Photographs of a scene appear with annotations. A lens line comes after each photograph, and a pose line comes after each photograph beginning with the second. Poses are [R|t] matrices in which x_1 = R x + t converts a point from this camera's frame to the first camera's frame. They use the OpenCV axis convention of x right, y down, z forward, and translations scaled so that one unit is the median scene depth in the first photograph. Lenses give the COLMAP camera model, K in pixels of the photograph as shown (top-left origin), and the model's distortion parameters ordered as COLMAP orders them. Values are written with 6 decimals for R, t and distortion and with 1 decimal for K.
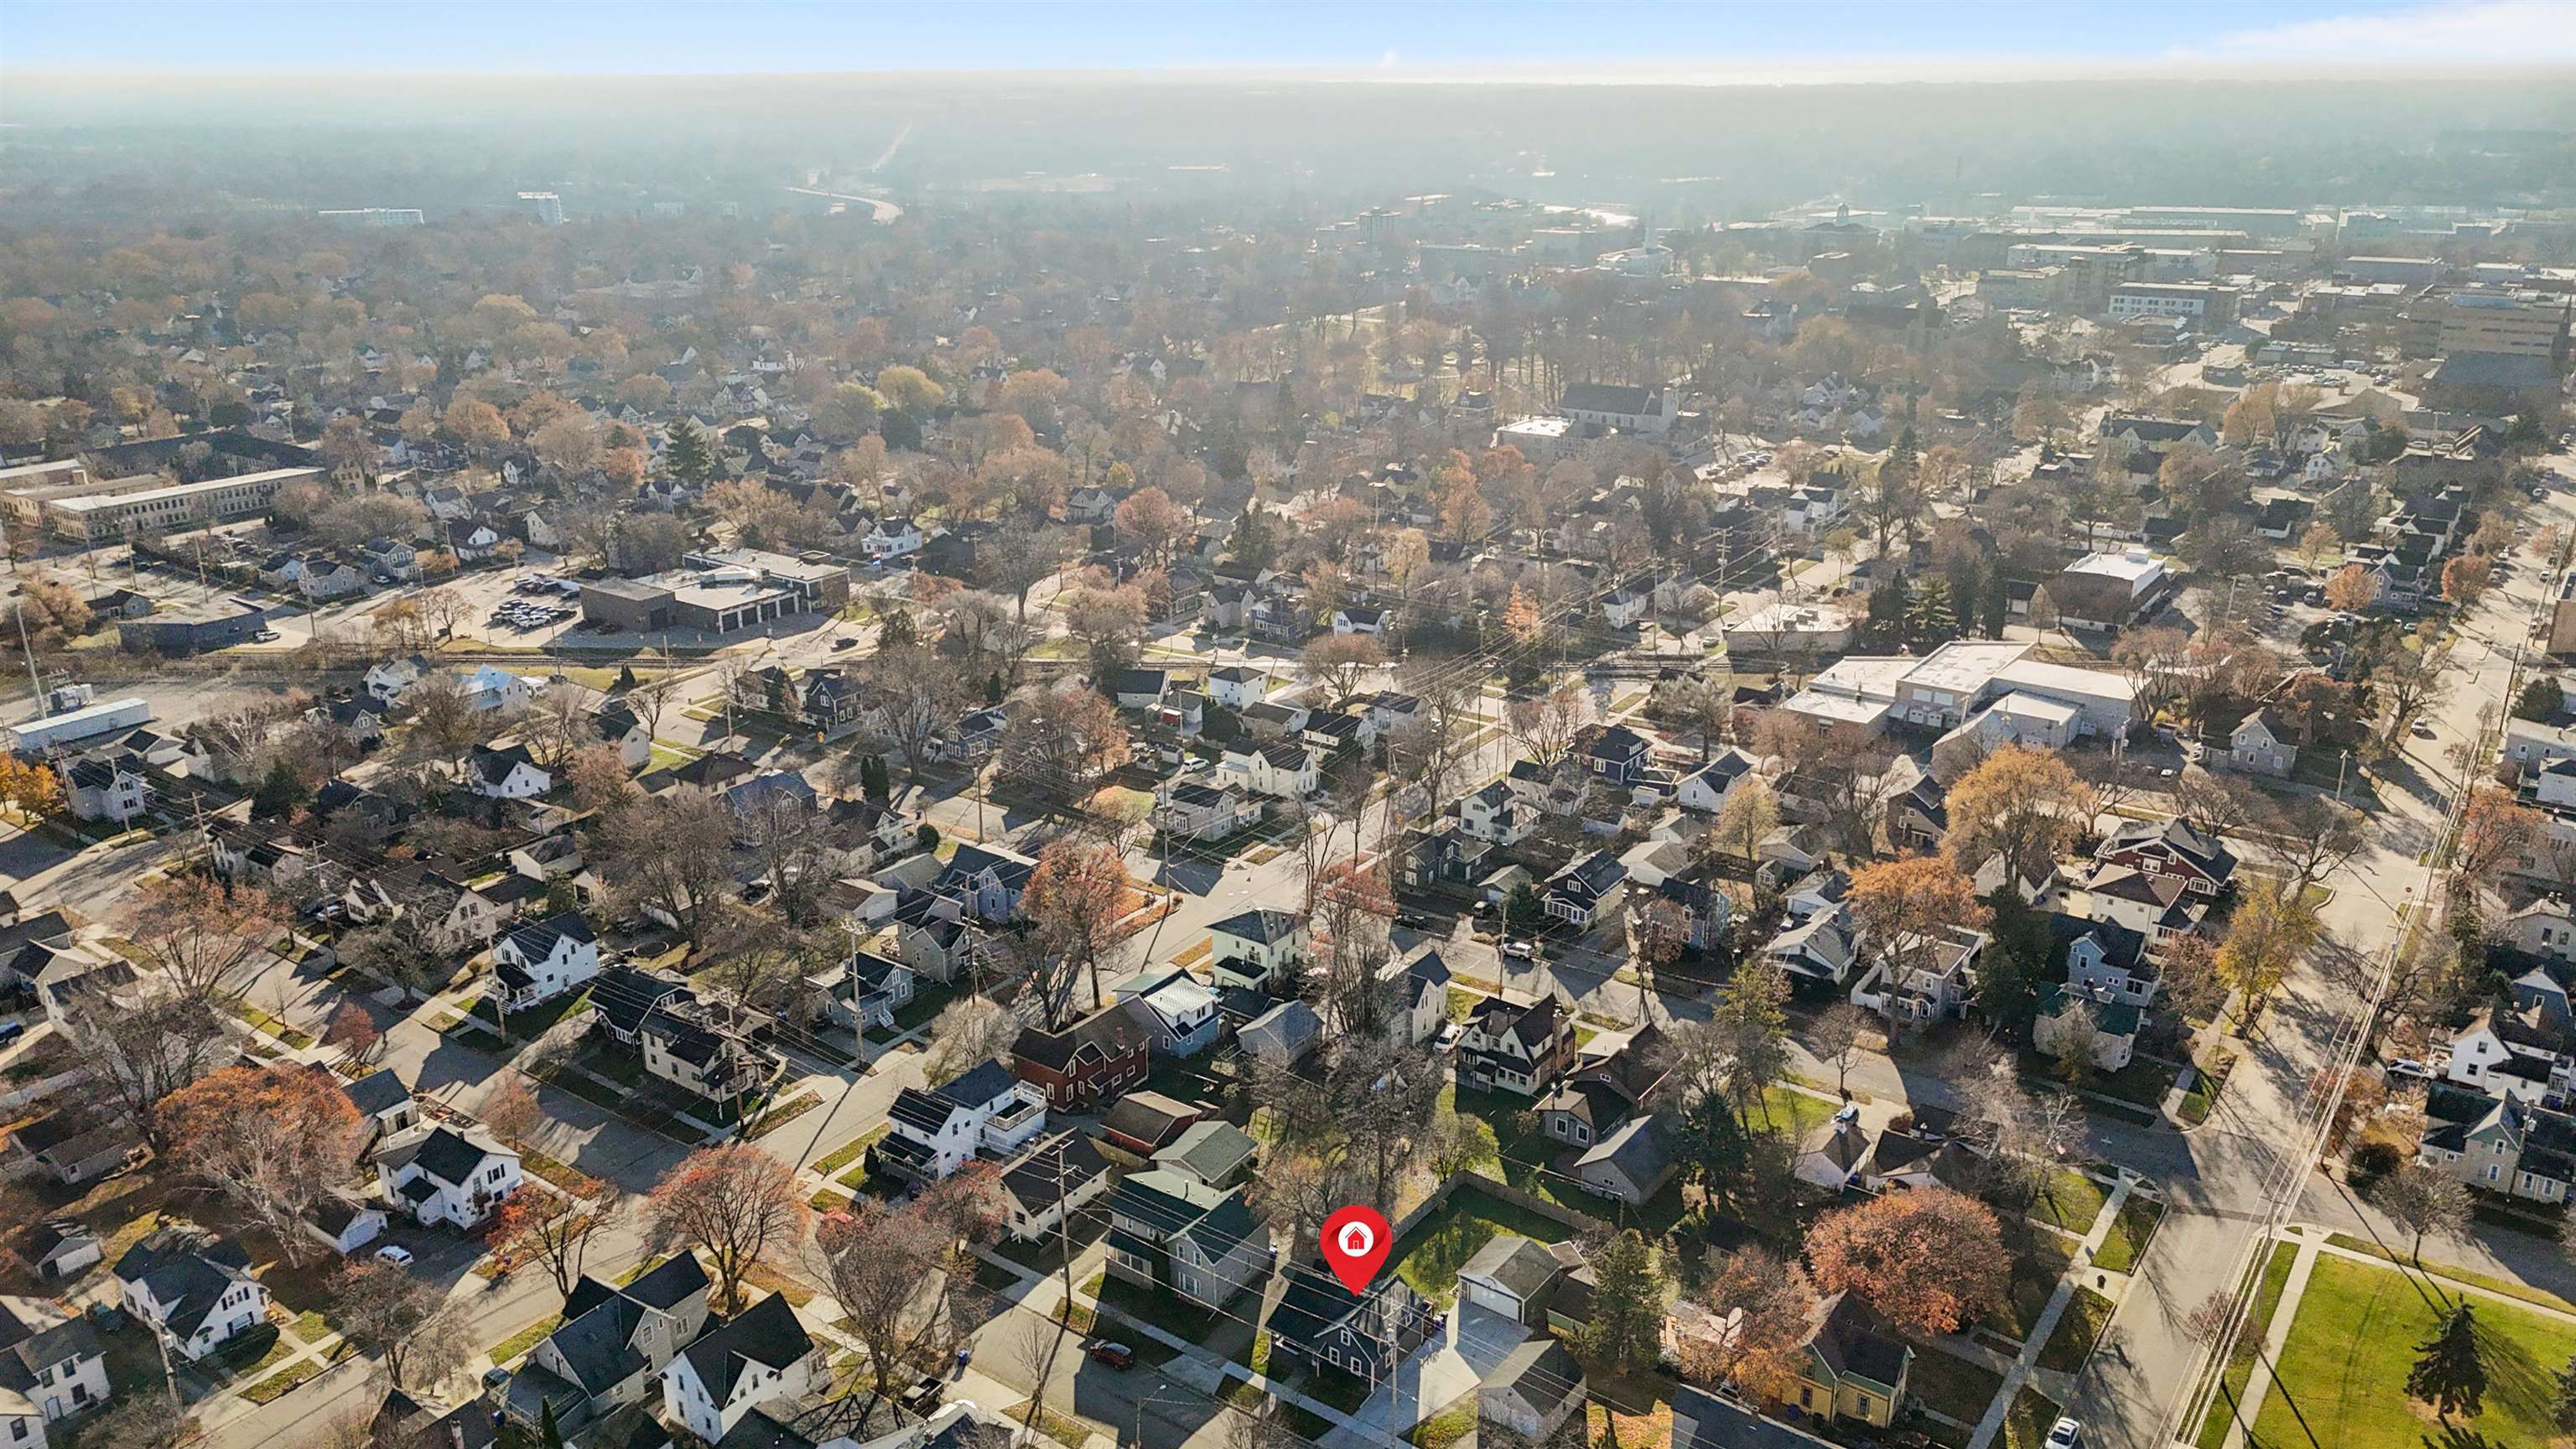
lens RADIAL K [[1881.4, 0, 1288.0], [0, 1881.4, 724.5], [0, 0, 1]] dist [0.092961, -0.105452]
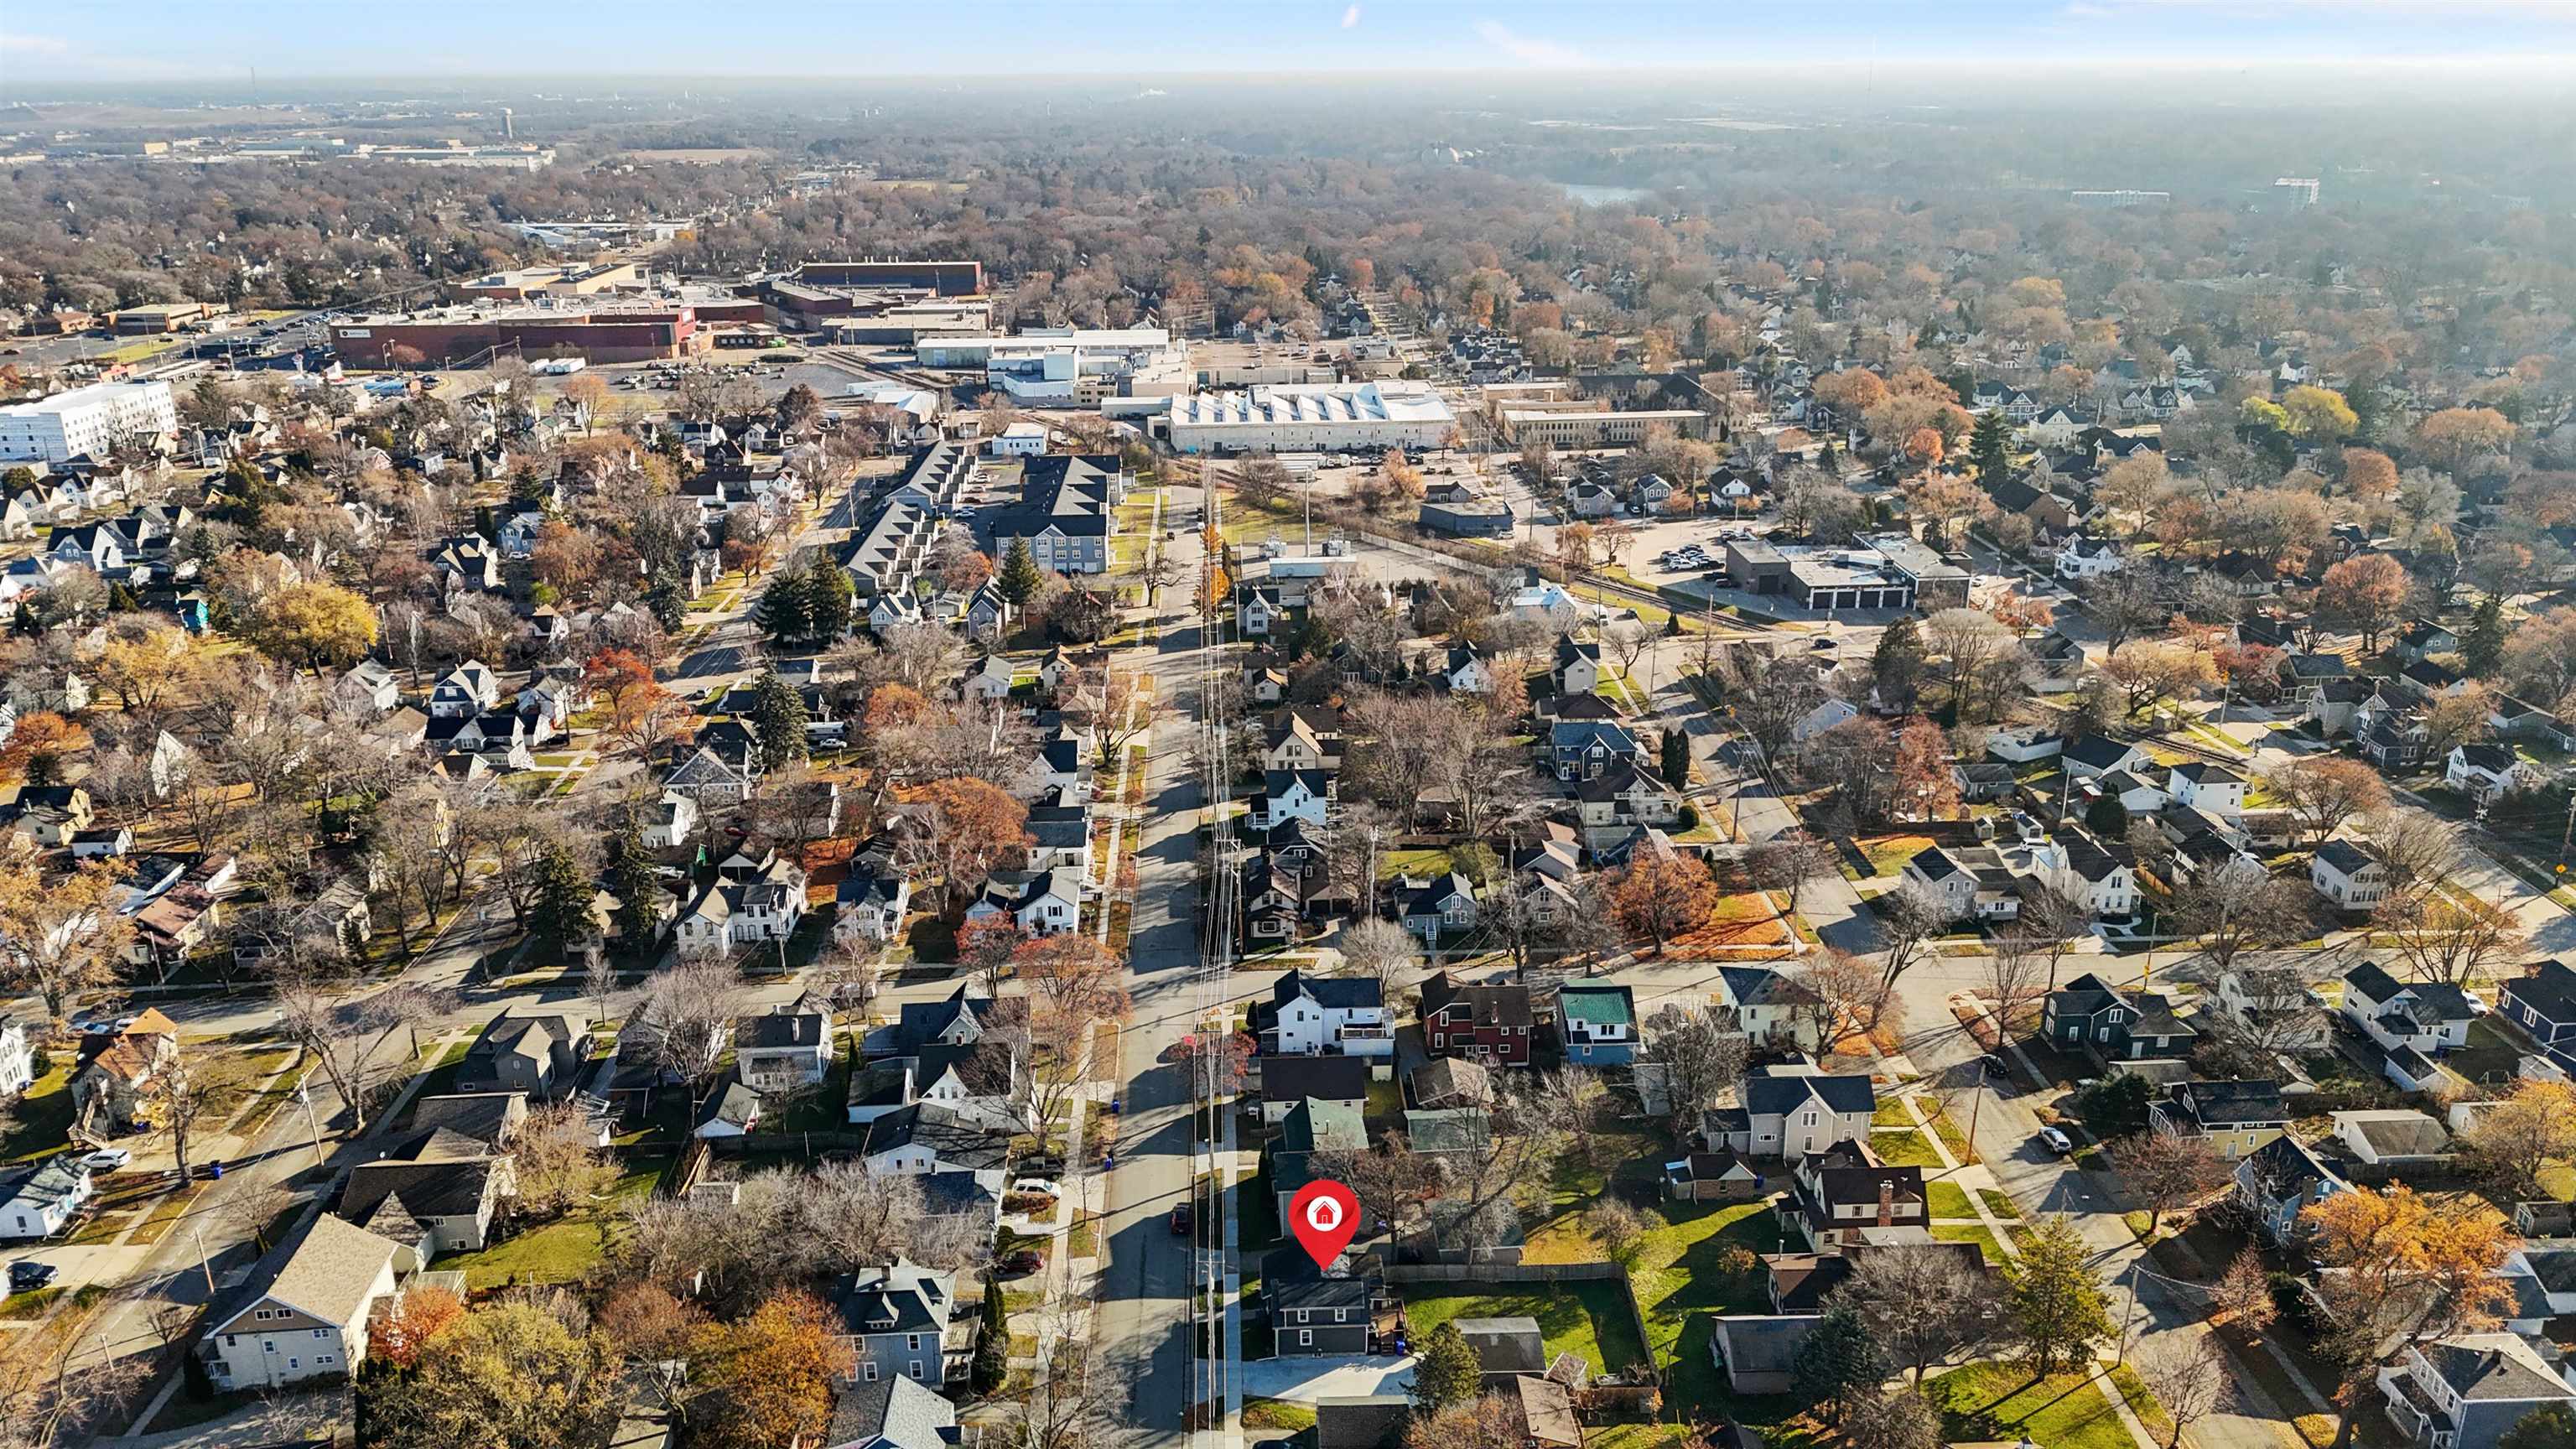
lens RADIAL K [[1881.4, 0, 1288.0], [0, 1881.4, 724.5], [0, 0, 1]] dist [0.092961, -0.105452]
pose [[0.614395, 0.256669, -0.746083, 0.397126], [-0.250240, 0.960178, 0.124251, -0.057936], [0.748264, 0.110360, 0.654158, 0.161341]]
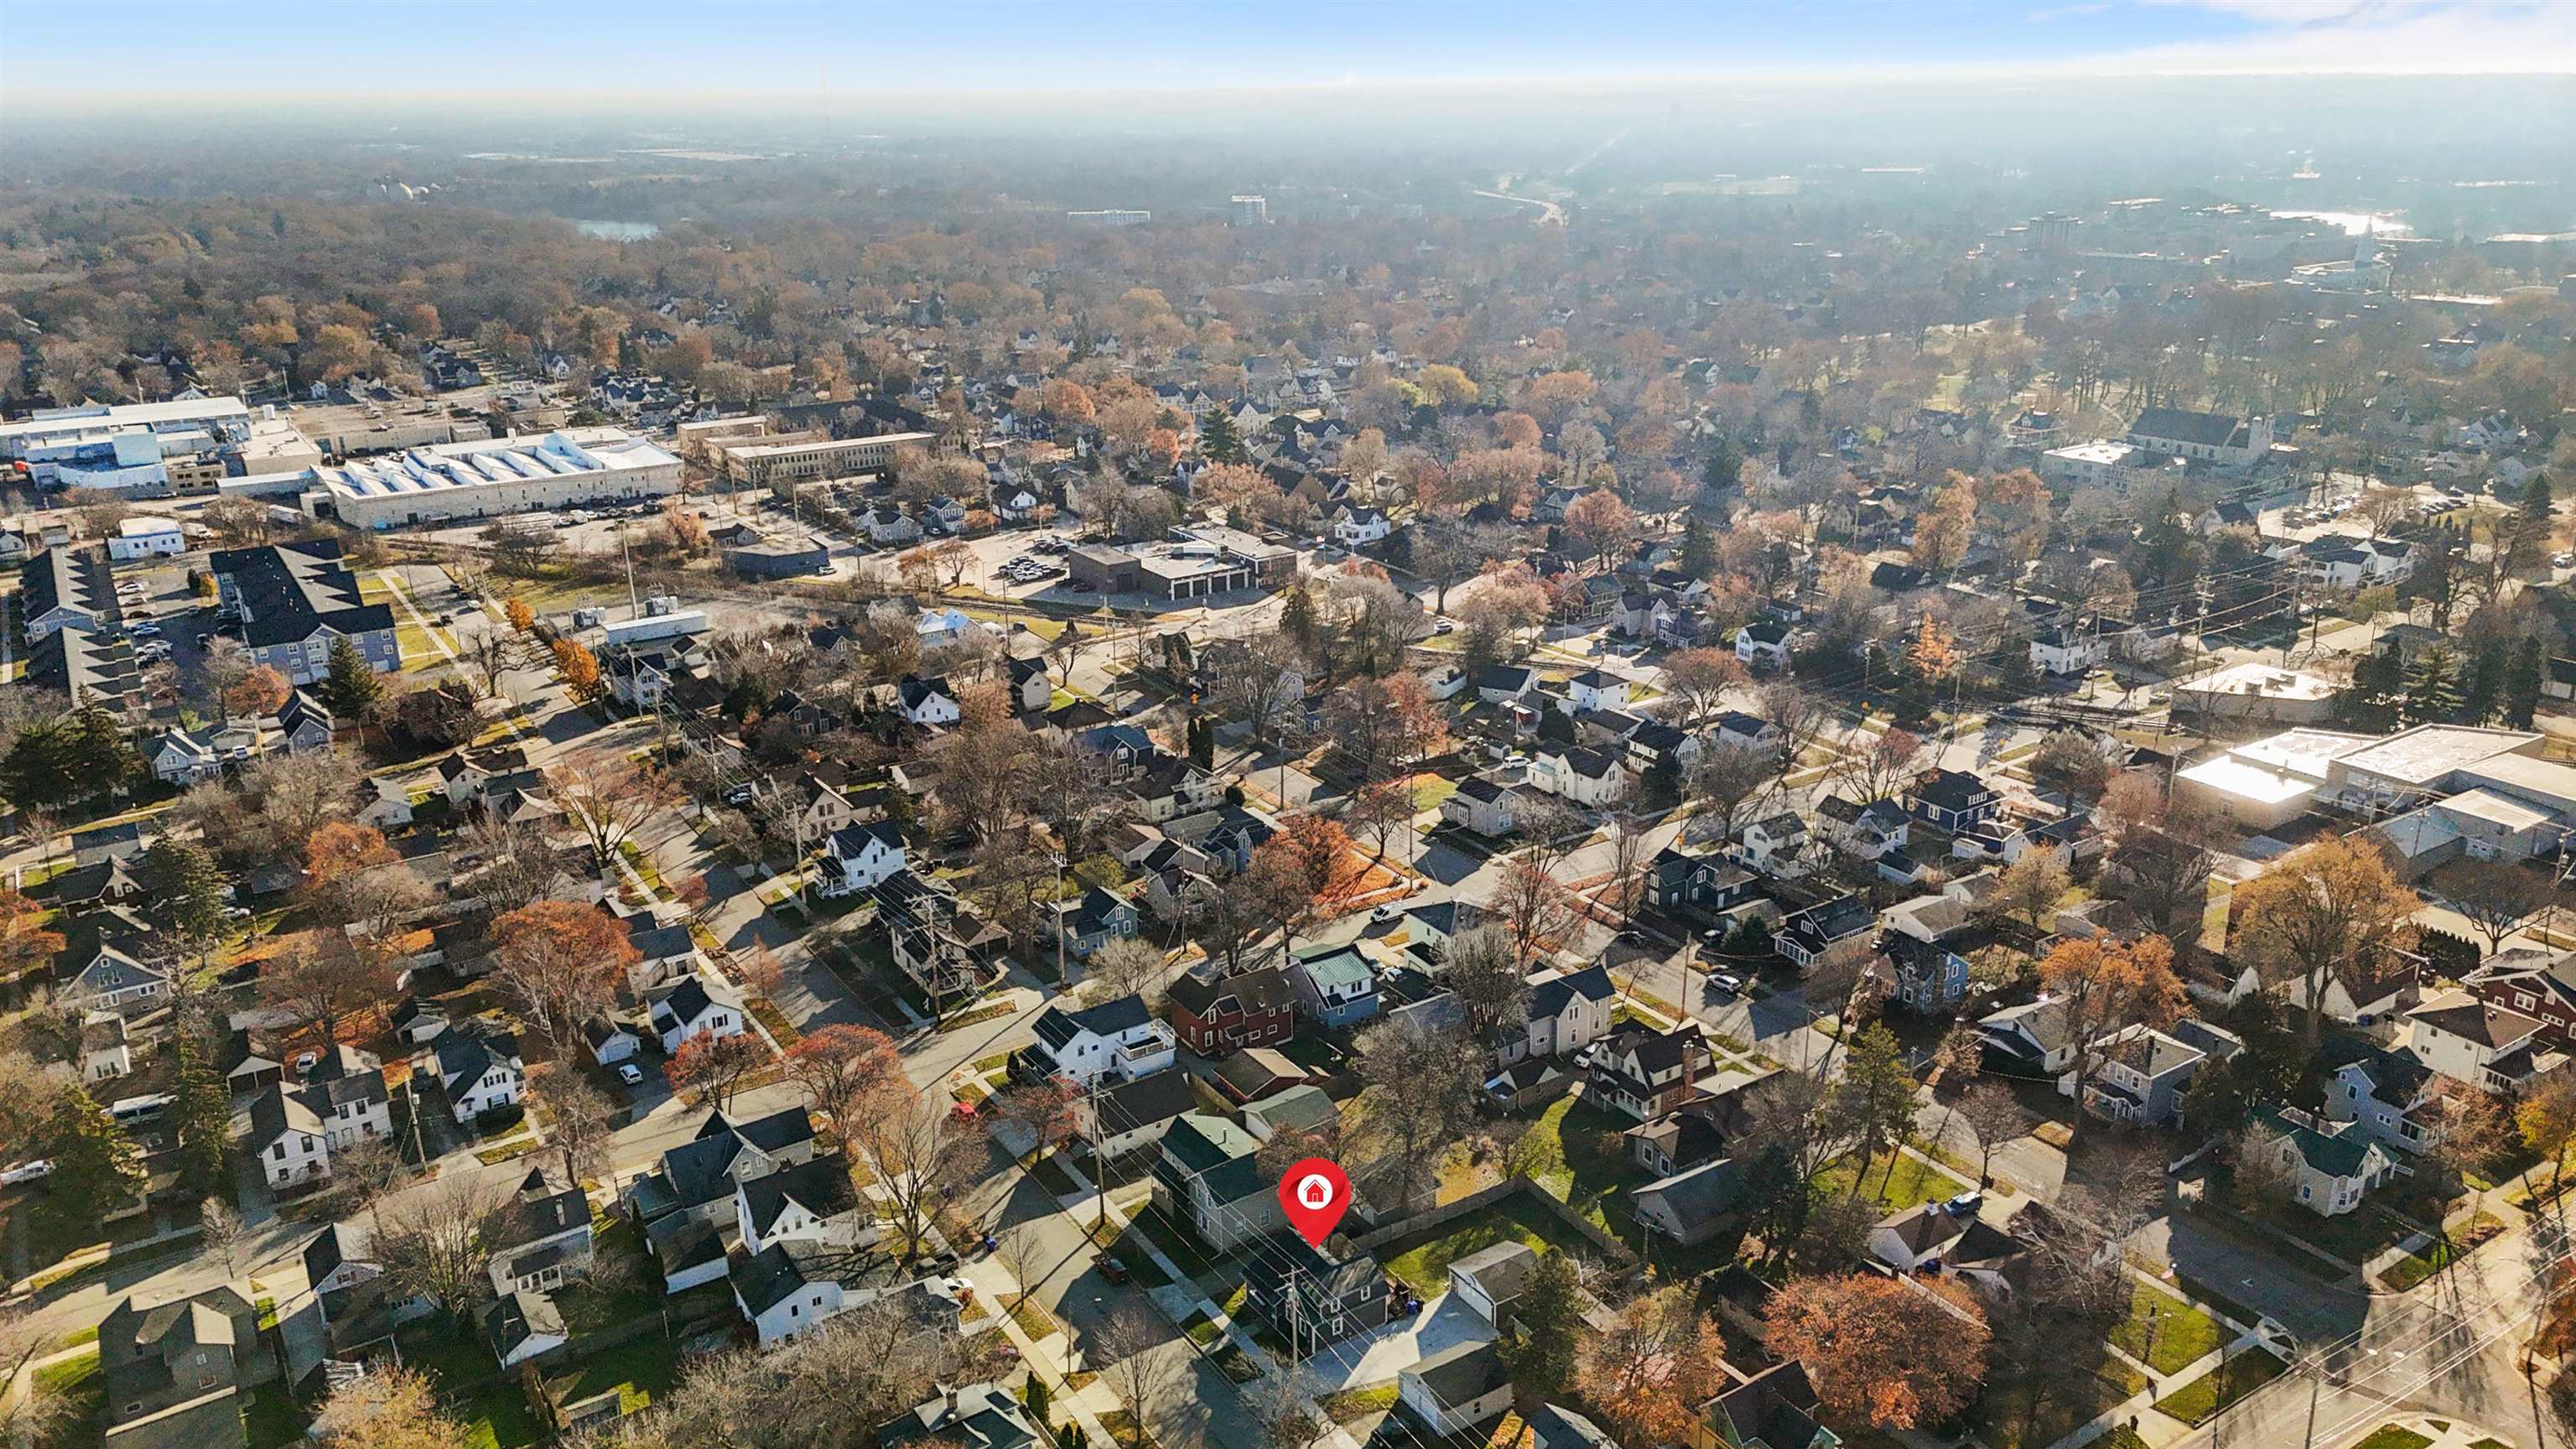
lens RADIAL K [[1881.4, 0, 1288.0], [0, 1881.4, 724.5], [0, 0, 1]] dist [0.092961, -0.105452]
pose [[0.930569, 0.106397, -0.350315, 0.195652], [-0.106961, 0.994104, 0.017799, -0.004052], [0.350143, 0.020907, 0.936463, 0.009452]]
